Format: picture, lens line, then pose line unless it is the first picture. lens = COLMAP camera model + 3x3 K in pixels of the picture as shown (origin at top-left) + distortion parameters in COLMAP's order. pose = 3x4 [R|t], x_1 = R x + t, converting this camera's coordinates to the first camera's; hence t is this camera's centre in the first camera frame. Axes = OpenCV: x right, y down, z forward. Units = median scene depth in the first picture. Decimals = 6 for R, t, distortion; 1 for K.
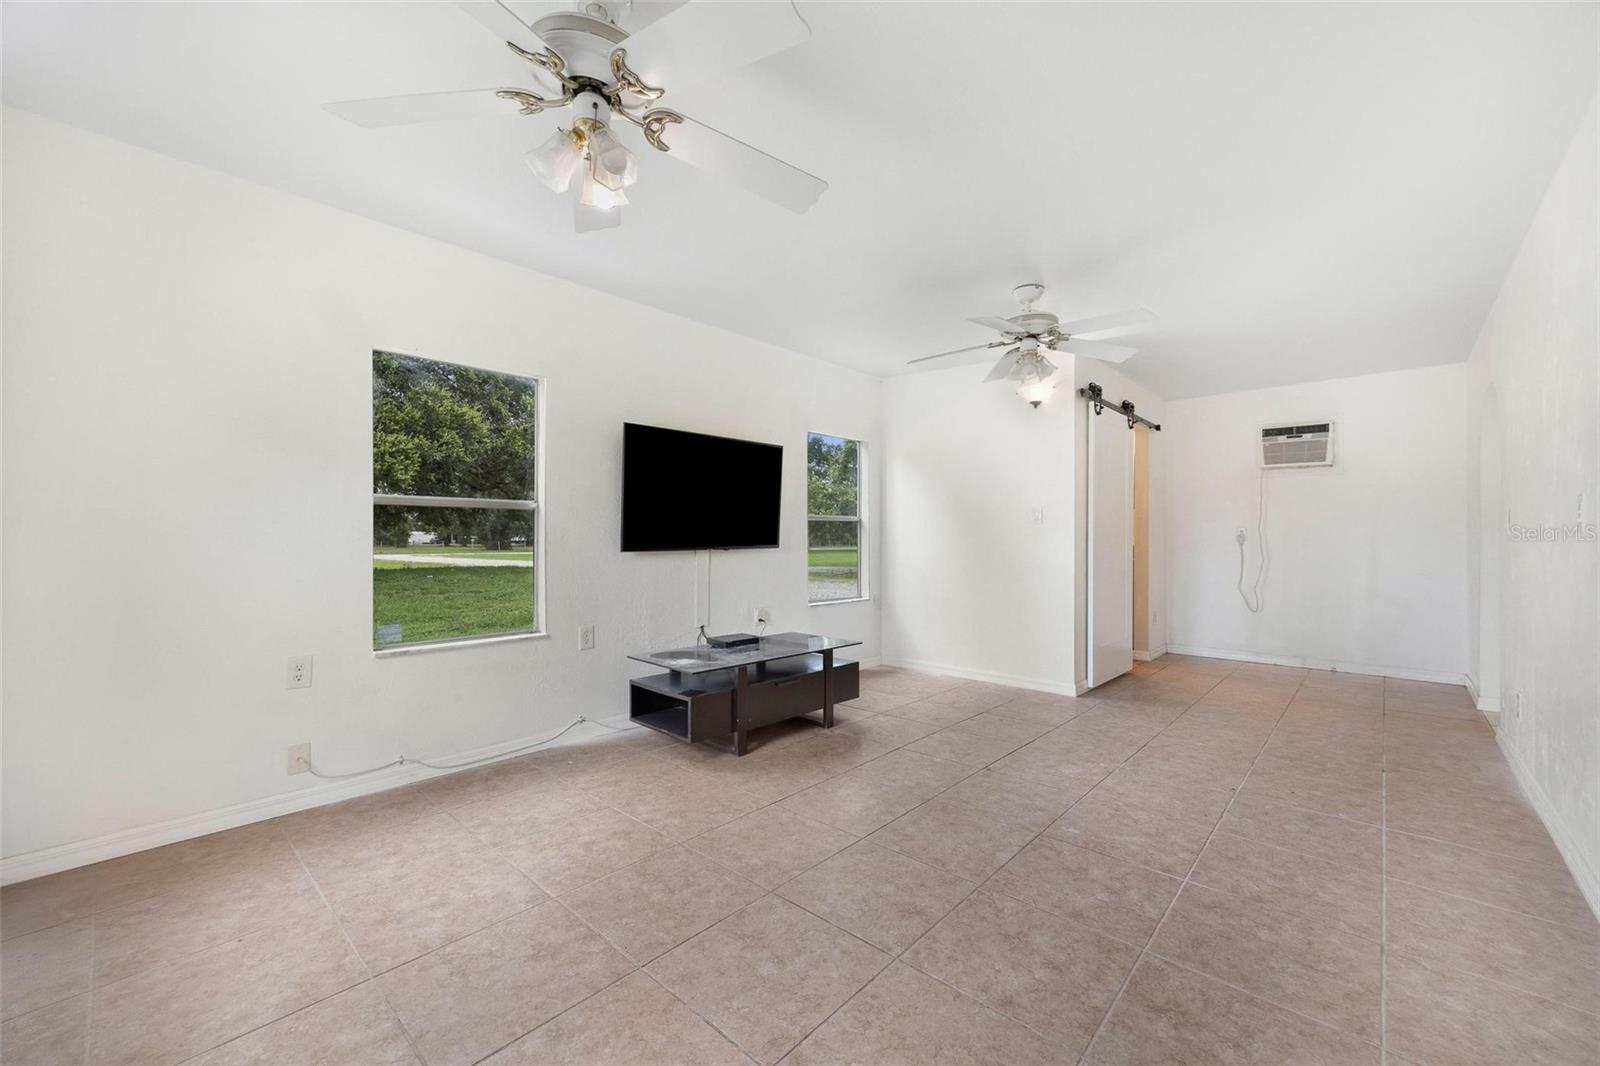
lens RADIAL K [[638.1, 0, 812.1], [0, 638.1, 533.3], [0, 0, 1]] dist [0.003322, -0.000832]
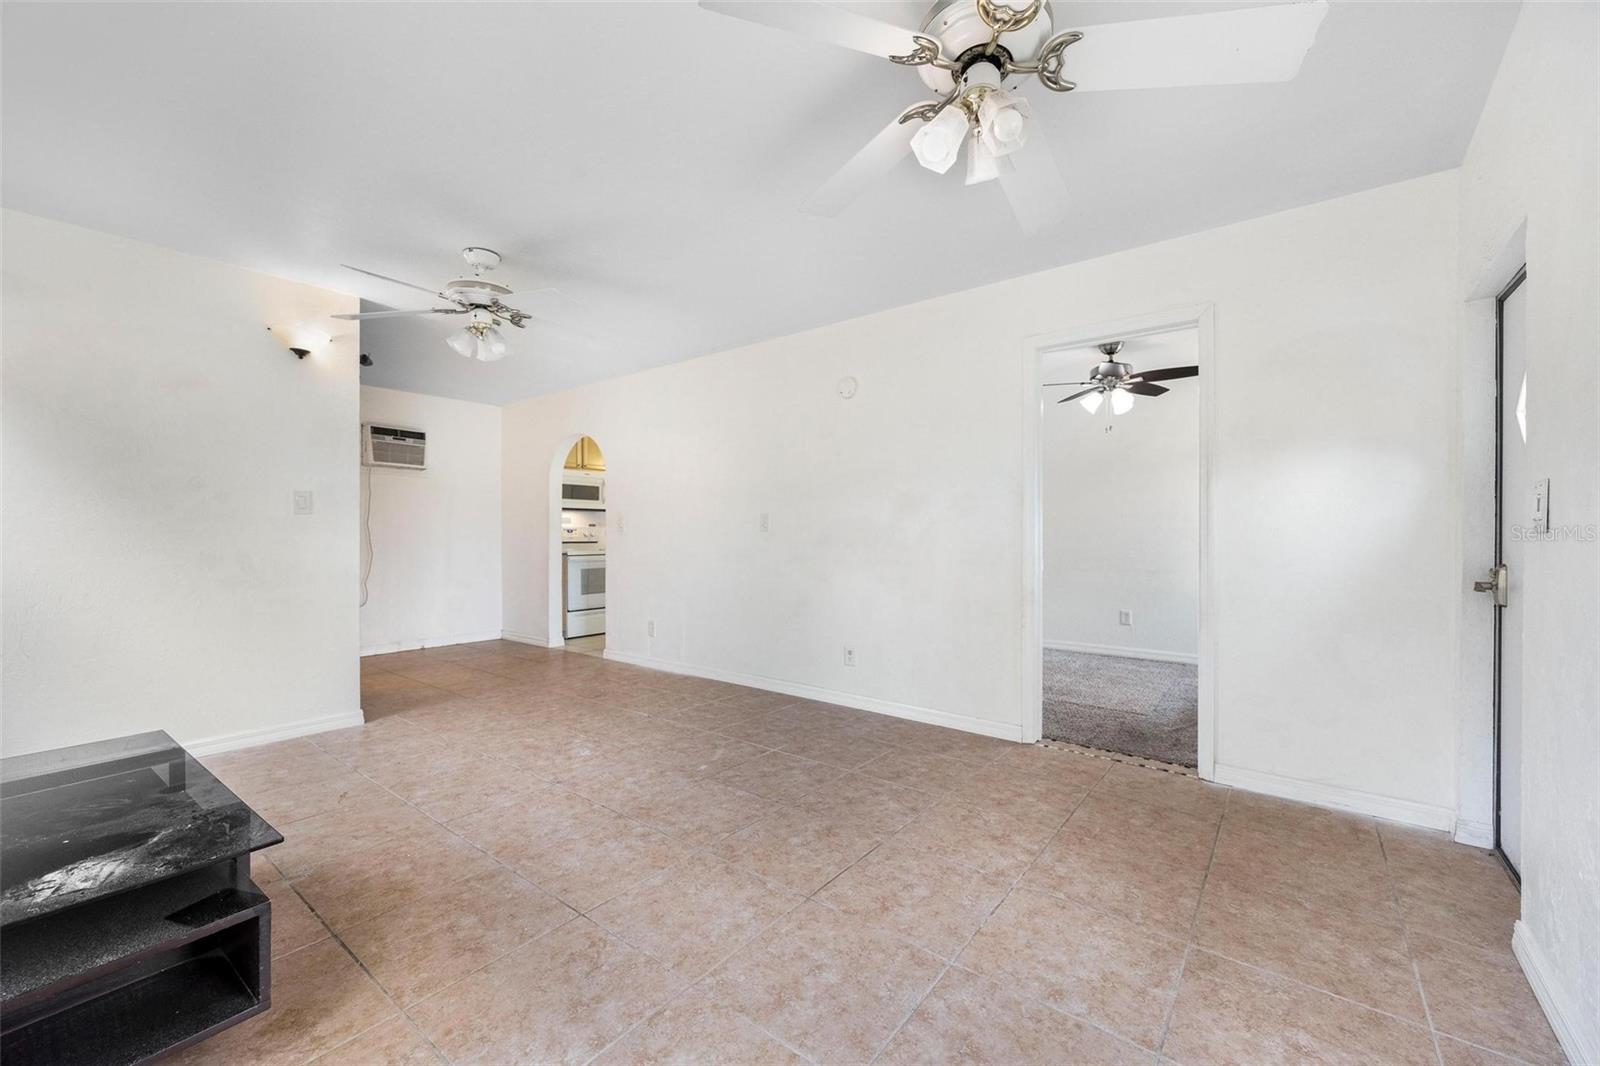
lens RADIAL K [[638.1, 0, 809.4], [0, 638.1, 537.3], [0, 0, 1]] dist [0.003322, -0.000832]
pose [[-0.083392, -0.005147, 0.996504, -0.712652], [-0.009621, 0.999944, 0.004360, 0.006144], [-0.996470, -0.009224, -0.083437, 0.751307]]
